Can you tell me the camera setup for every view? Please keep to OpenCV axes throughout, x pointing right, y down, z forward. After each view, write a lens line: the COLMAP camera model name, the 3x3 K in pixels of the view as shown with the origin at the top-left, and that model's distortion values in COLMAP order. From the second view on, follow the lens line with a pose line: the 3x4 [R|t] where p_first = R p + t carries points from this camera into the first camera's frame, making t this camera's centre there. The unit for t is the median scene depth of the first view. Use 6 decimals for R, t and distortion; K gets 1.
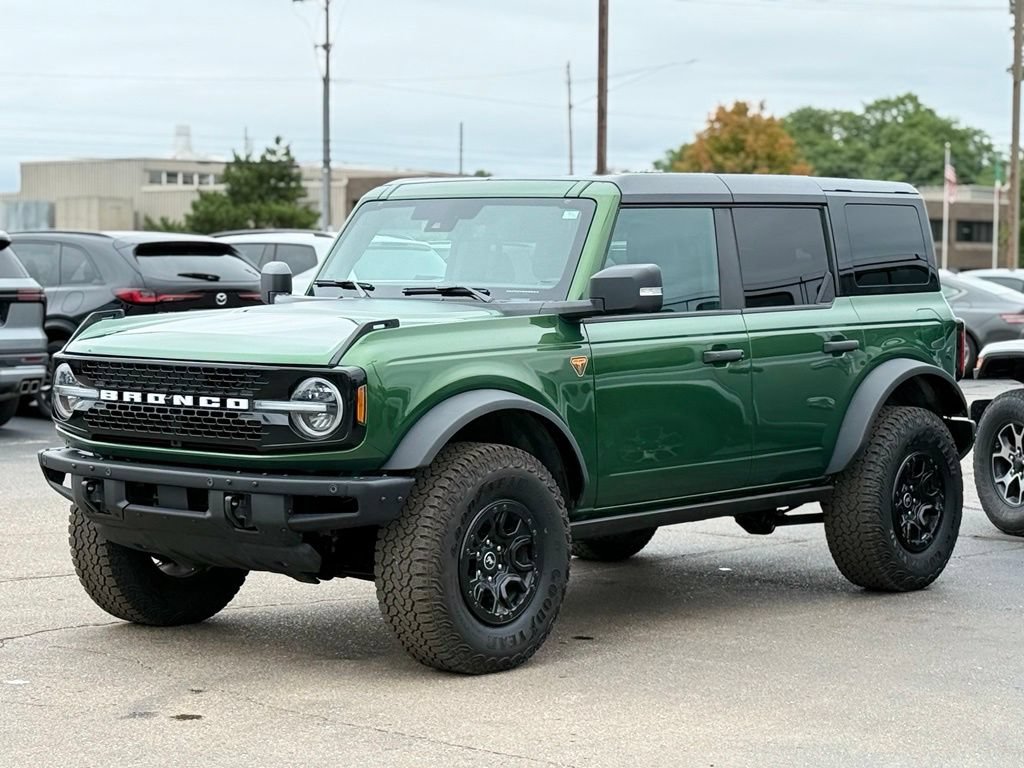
lens RADIAL K [[2699.4, 0, 521.4], [0, 2699.4, 382.8], [0, 0, 1]] dist [0.139689, 0.000000]
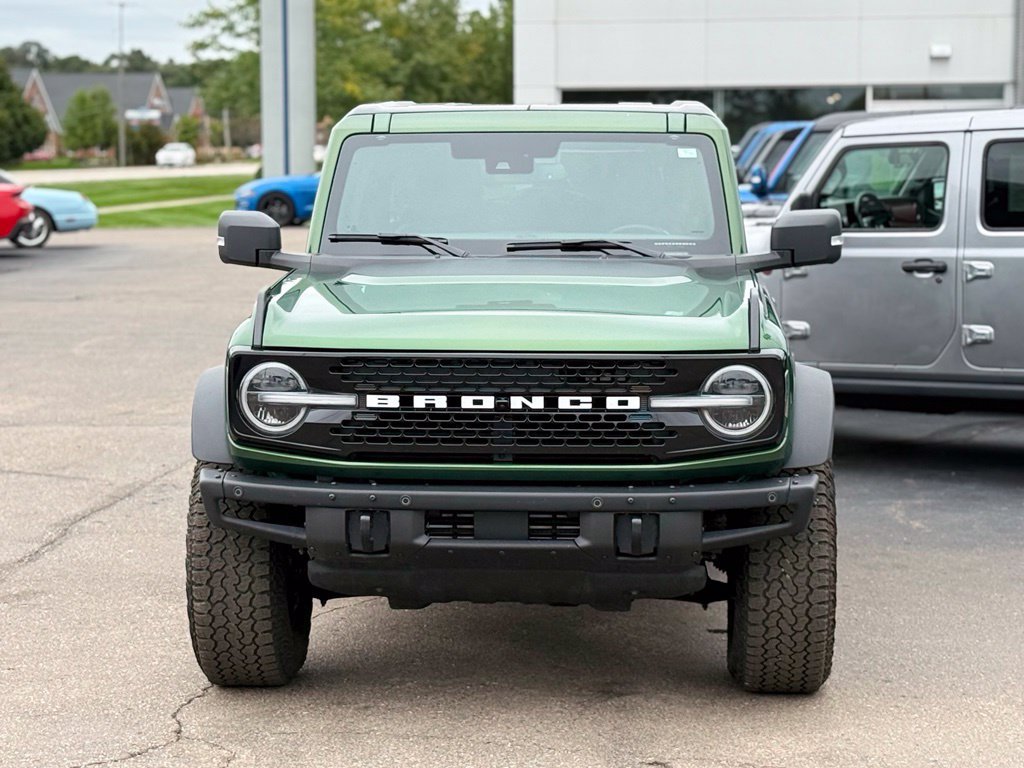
lens RADIAL K [[2501.5, 0, 521.6], [0, 2501.5, 393.6], [0, 0, 1]] dist [0.135107, 0.000000]
pose [[0.783808, -0.072806, 0.616721, -0.527554], [0.038605, 0.996896, 0.068622, -0.042412], [-0.619802, -0.029978, 0.784185, 0.390713]]
